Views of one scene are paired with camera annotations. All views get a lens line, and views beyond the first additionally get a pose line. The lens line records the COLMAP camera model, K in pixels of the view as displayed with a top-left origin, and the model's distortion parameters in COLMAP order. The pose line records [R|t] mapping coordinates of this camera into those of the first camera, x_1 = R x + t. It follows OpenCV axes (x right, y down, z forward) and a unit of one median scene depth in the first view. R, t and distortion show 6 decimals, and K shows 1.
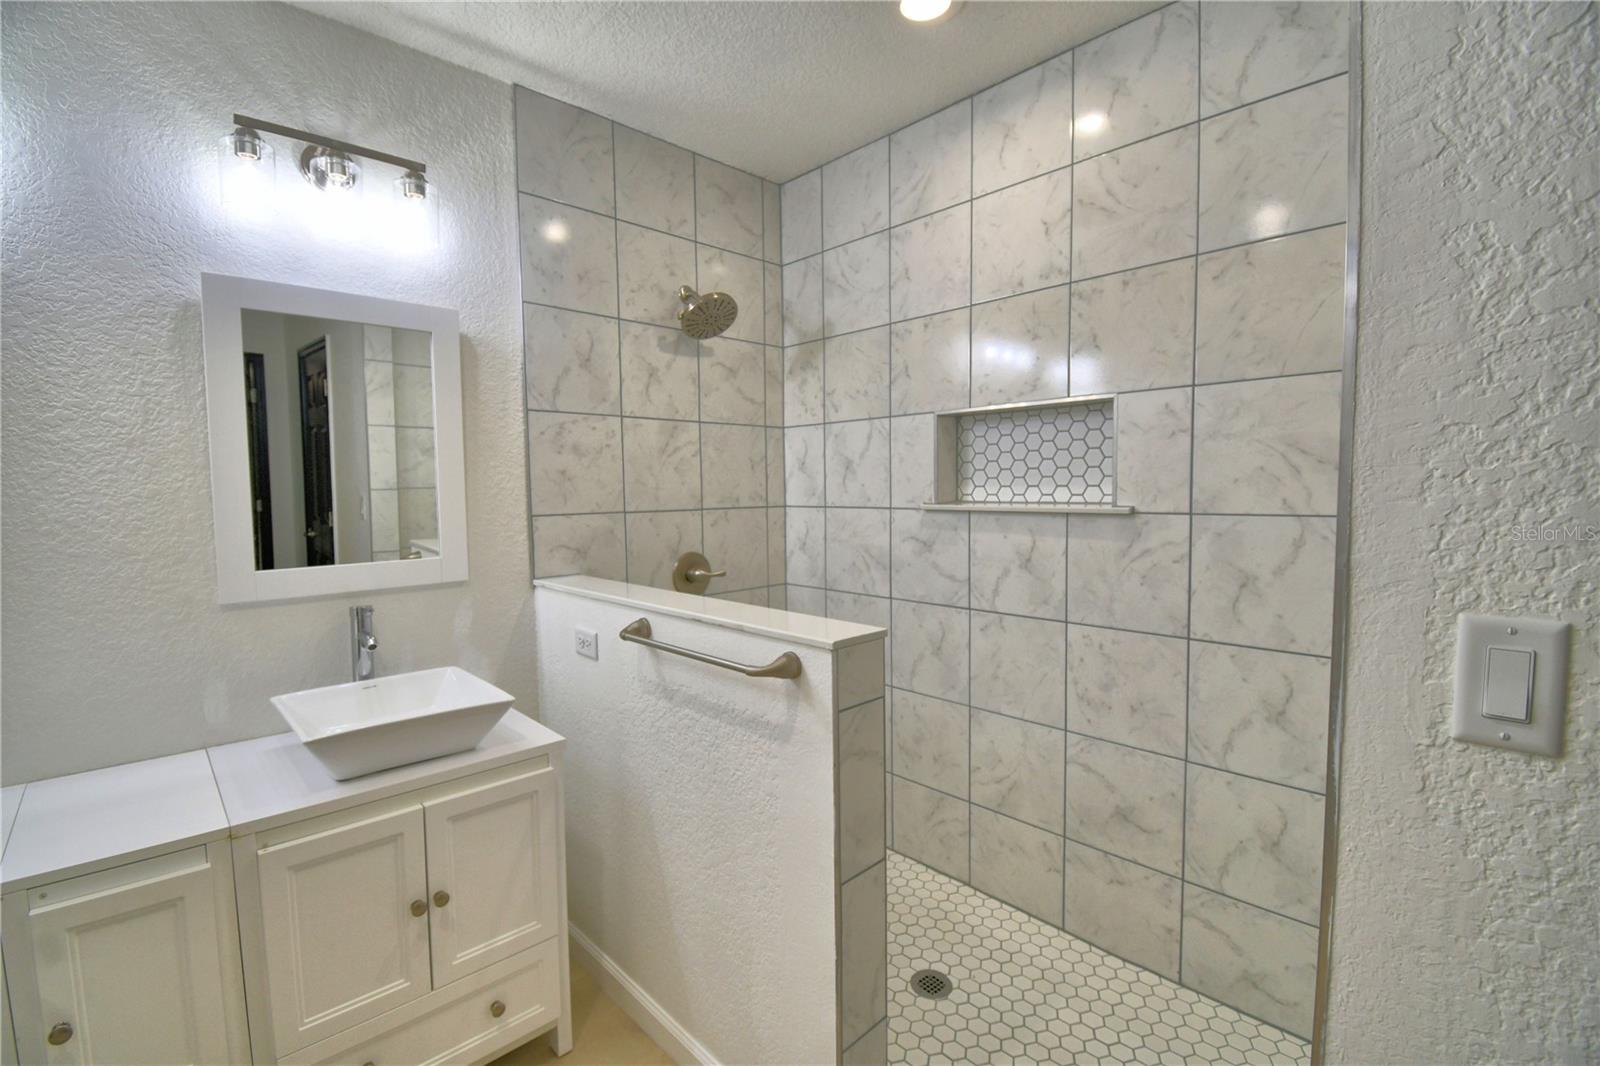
lens RADIAL K [[702.5, 0, 795.2], [0, 702.5, 531.9], [0, 0, 1]] dist [0.025520, -0.028842]
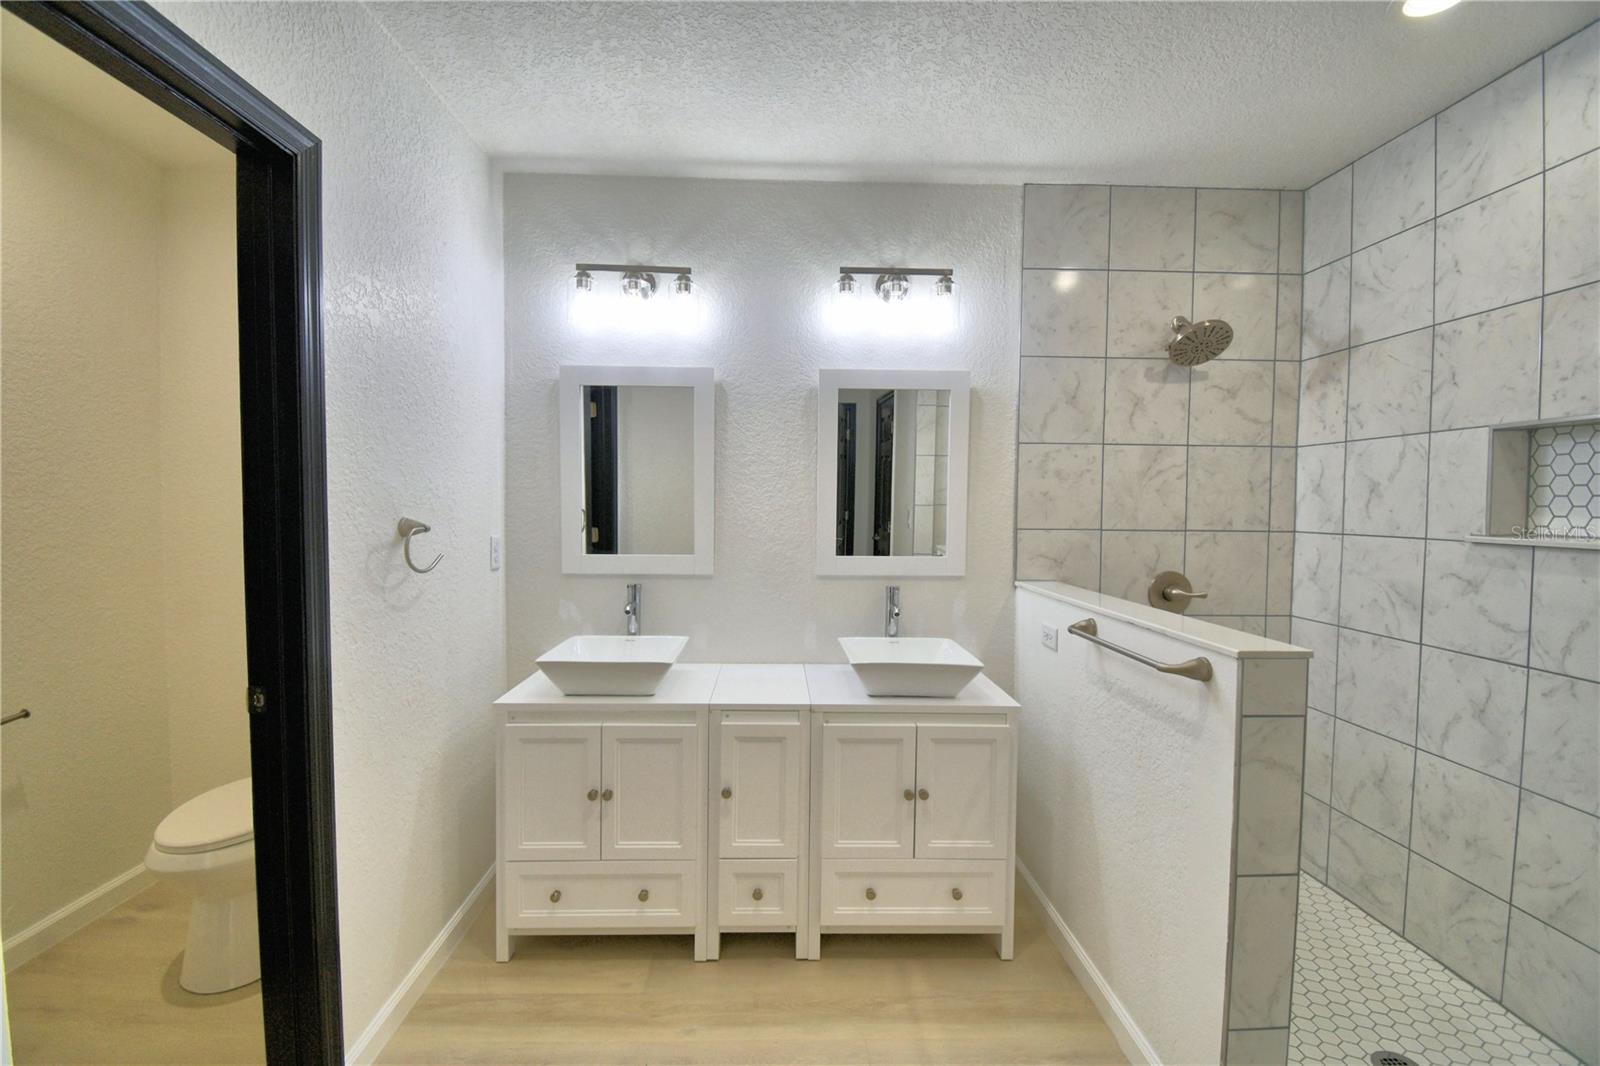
lens RADIAL K [[702.5, 0, 795.2], [0, 702.5, 531.9], [0, 0, 1]] dist [0.025520, -0.028842]
pose [[0.745851, 0.045458, -0.664560, 0.142518], [-0.062920, 0.998016, -0.002348, 0.008971], [0.663134, 0.043566, 0.747231, -0.159869]]
